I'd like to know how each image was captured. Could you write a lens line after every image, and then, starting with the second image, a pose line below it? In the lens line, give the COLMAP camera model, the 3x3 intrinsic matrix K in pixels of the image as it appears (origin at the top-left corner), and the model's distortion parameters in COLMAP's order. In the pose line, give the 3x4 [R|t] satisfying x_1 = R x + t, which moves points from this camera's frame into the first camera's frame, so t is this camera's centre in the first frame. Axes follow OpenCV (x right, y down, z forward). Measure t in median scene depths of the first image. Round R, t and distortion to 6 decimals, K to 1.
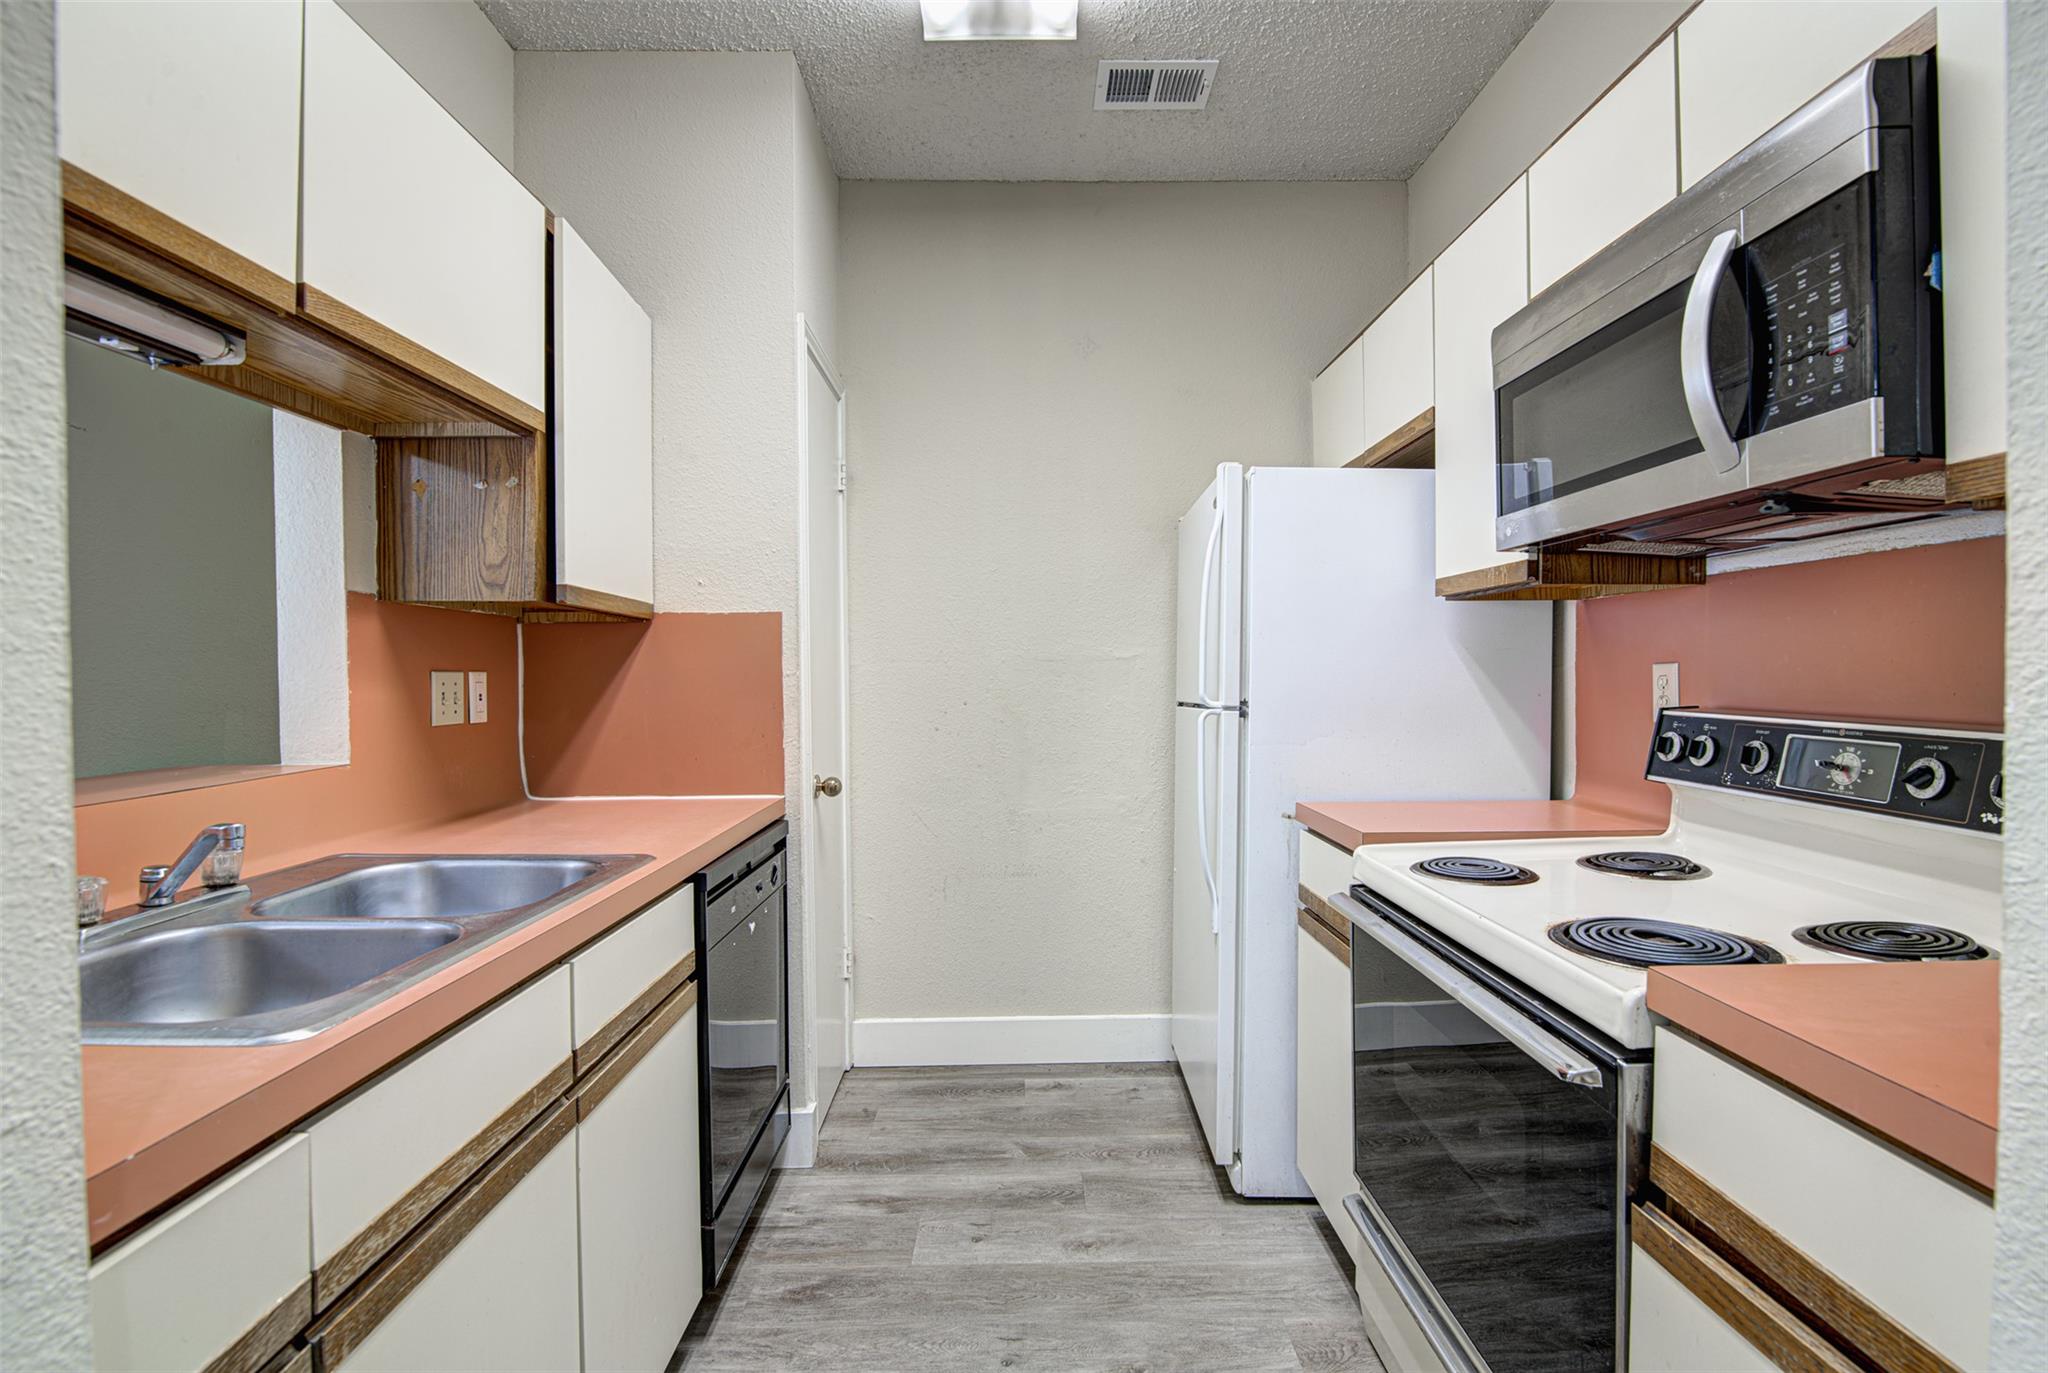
lens RADIAL K [[974.5, 0, 956.5], [0, 974.5, 693.7], [0, 0, 1]] dist [-0.018294, -0.000513]
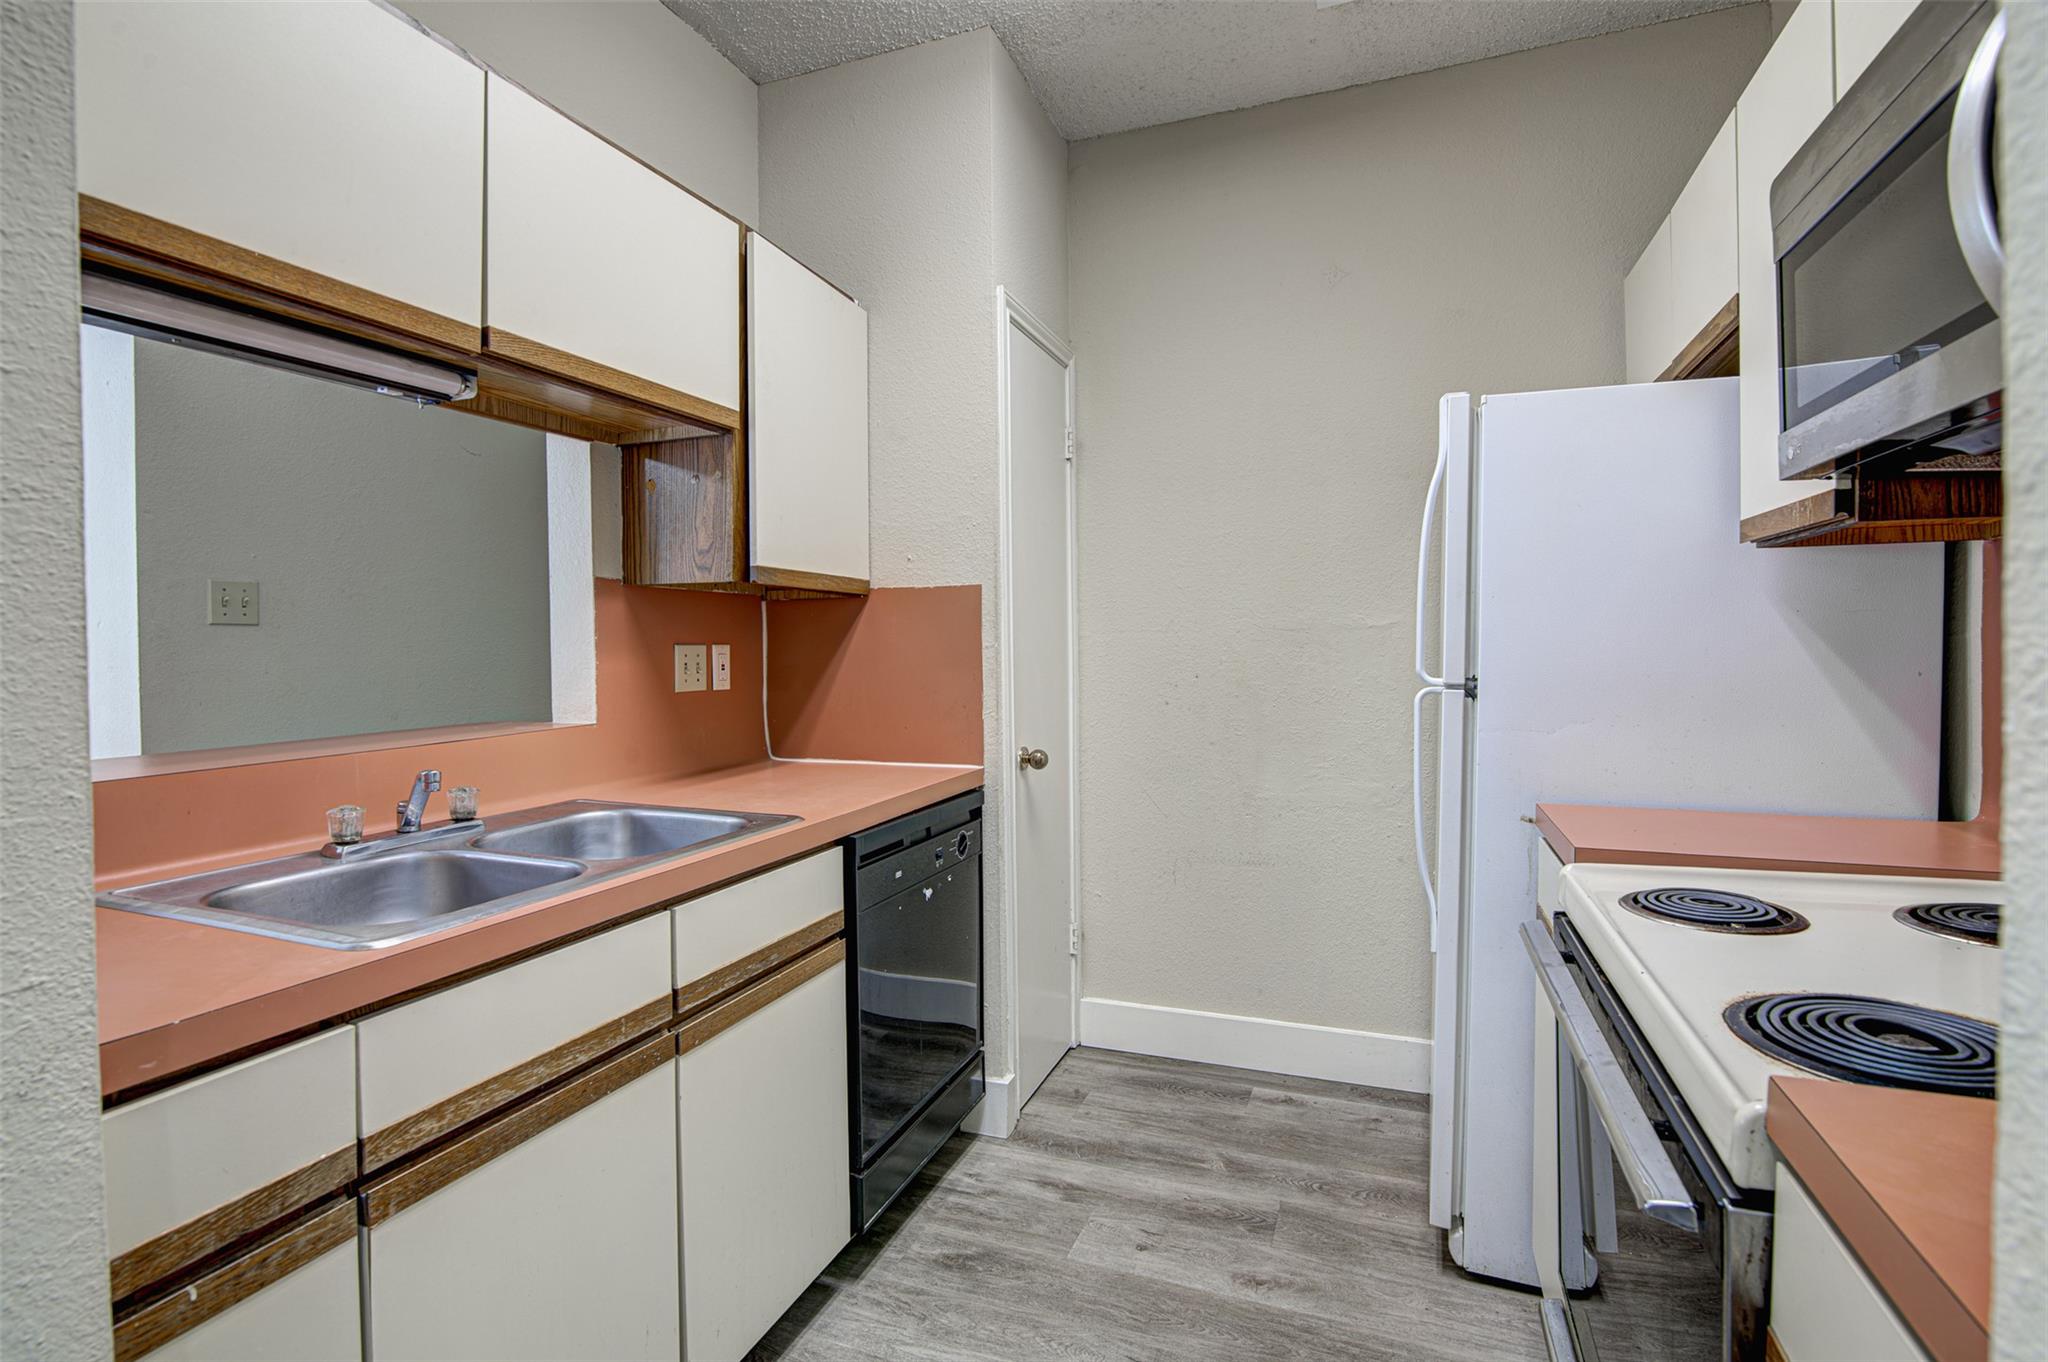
lens RADIAL K [[974.5, 0, 987.1], [0, 974.5, 664.0], [0, 0, 1]] dist [-0.018294, -0.000513]
pose [[0.922809, 0.005327, -0.385220, 0.265339], [-0.004046, 0.999983, 0.004135, -0.007069], [0.385235, -0.002257, 0.922816, 0.084681]]
